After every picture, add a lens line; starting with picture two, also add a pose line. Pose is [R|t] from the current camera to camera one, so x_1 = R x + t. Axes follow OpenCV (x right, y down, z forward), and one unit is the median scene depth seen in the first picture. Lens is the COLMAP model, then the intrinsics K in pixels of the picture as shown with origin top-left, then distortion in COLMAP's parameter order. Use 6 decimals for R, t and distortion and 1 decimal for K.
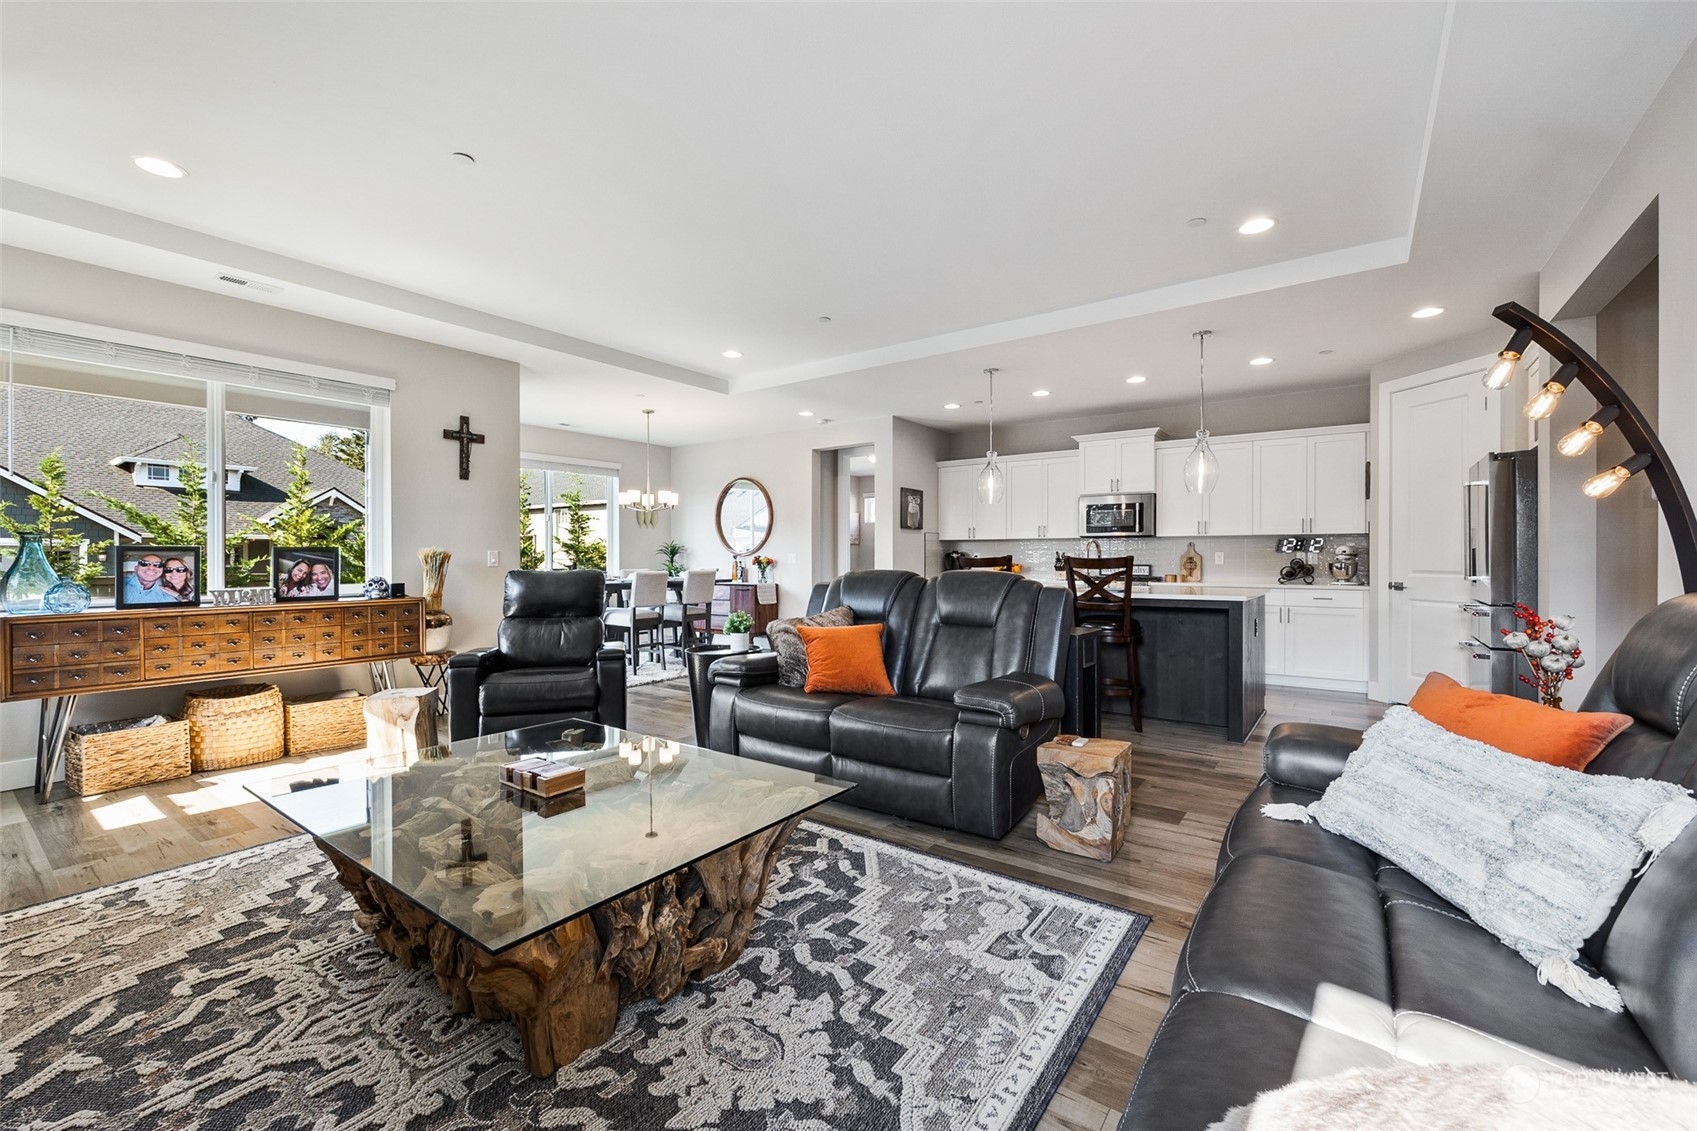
lens RADIAL K [[687.6, 0, 841.9], [0, 687.6, 569.1], [0, 0, 1]] dist [-0.002179, 0.000012]
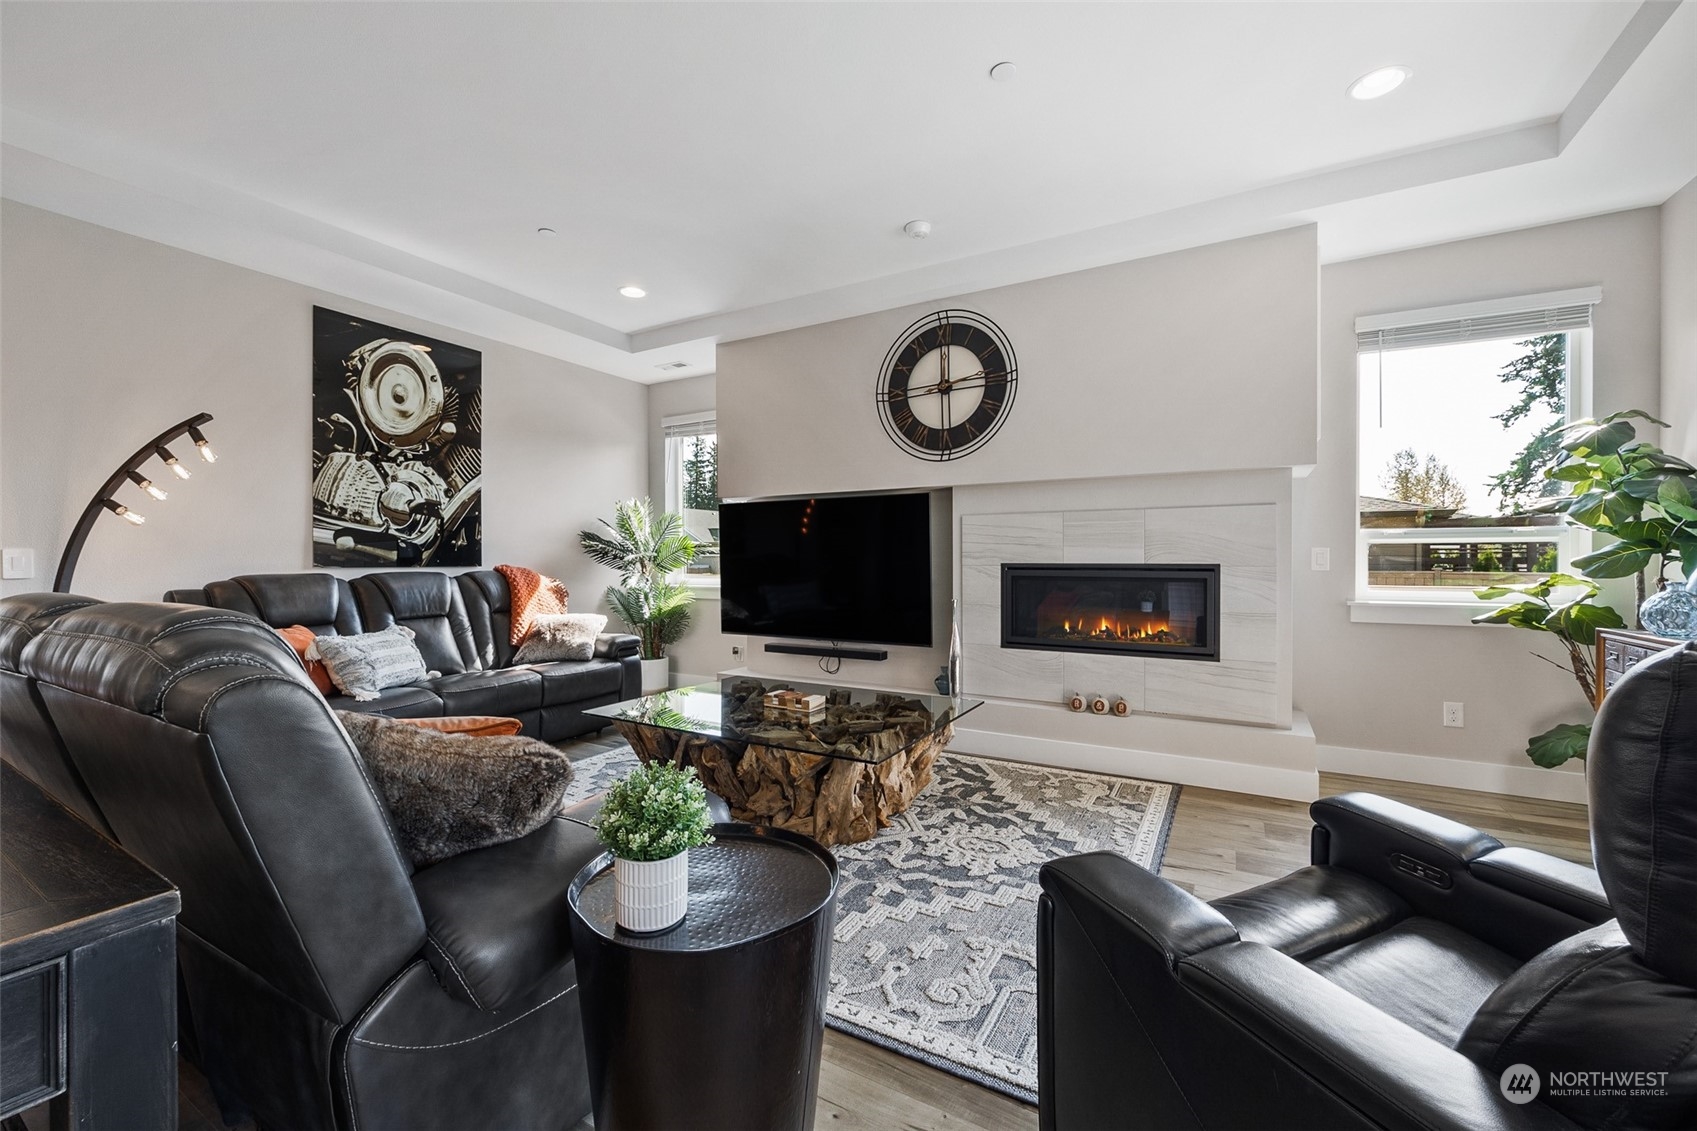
lens RADIAL K [[687.6, 0, 854.4], [0, 687.6, 557.4], [0, 0, 1]] dist [-0.002179, 0.000012]
pose [[-0.993038, 0.004252, -0.117719, -0.120182], [0.002466, 0.999880, 0.015316, -0.012329], [0.117770, 0.014919, -0.992929, 0.774632]]
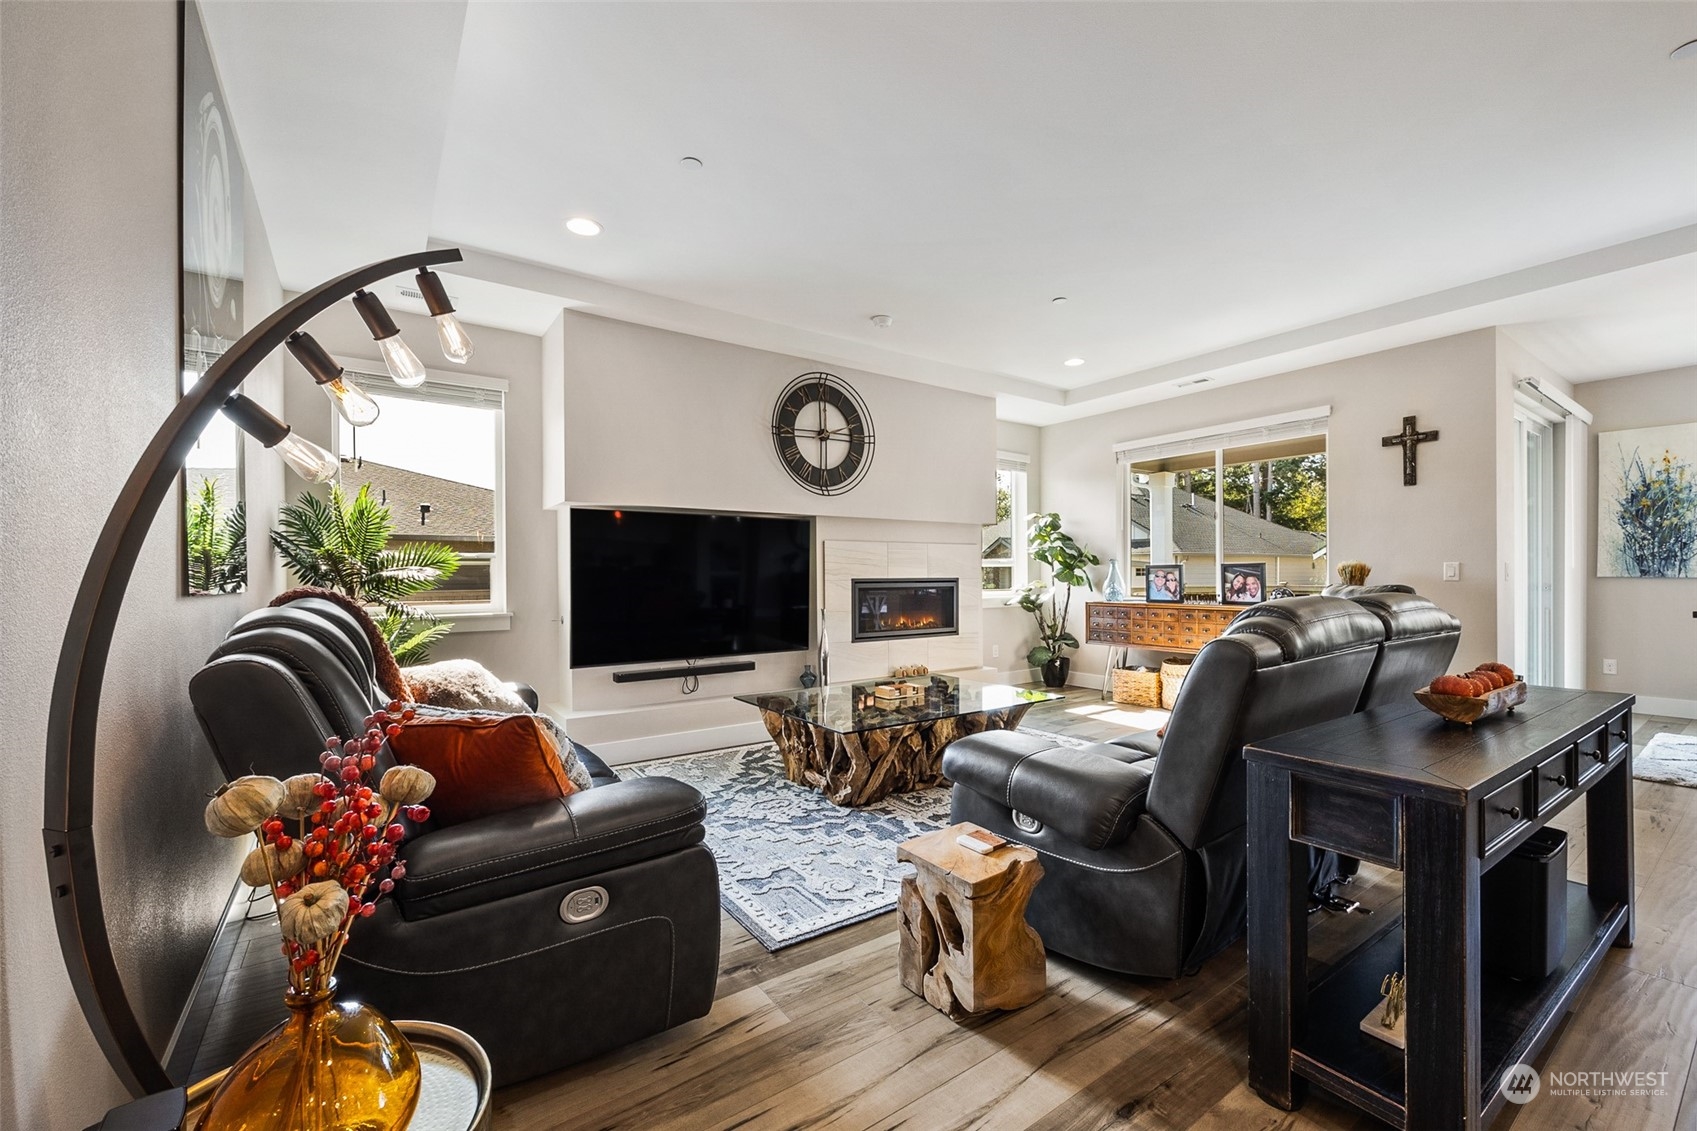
lens RADIAL K [[687.6, 0, 855.0], [0, 687.6, 576.0], [0, 0, 1]] dist [-0.002179, 0.000012]
pose [[-0.309886, 0.004592, -0.950763, 0.421058], [-0.010078, 0.999916, 0.008114, -0.007286], [0.950720, 0.012096, -0.309814, 0.446371]]
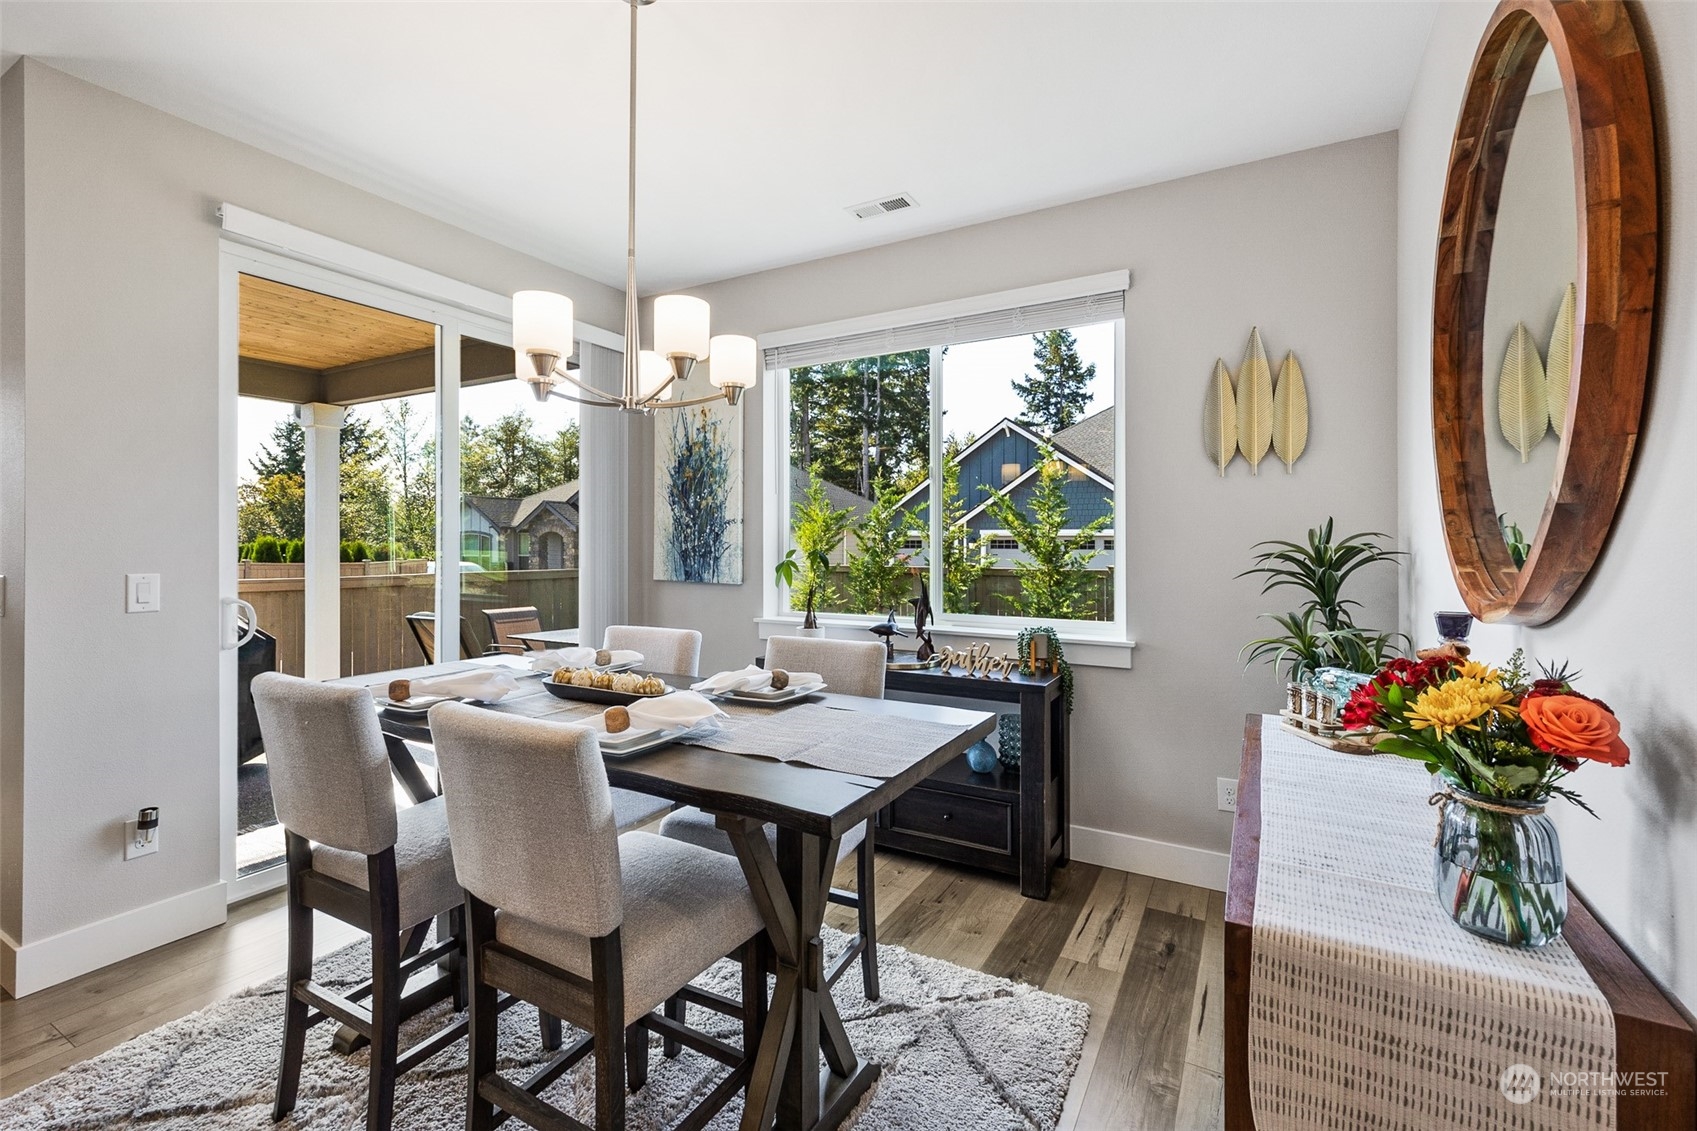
lens RADIAL K [[729.4, 0, 847.0], [0, 729.4, 540.6], [0, 0, 1]] dist [0.000947, -0.000017]
pose [[0.120918, 0.000003, -0.992663, -0.027354], [-0.019876, 0.999800, -0.002418, -0.042844], [0.992464, 0.020023, 0.120894, 1.134331]]
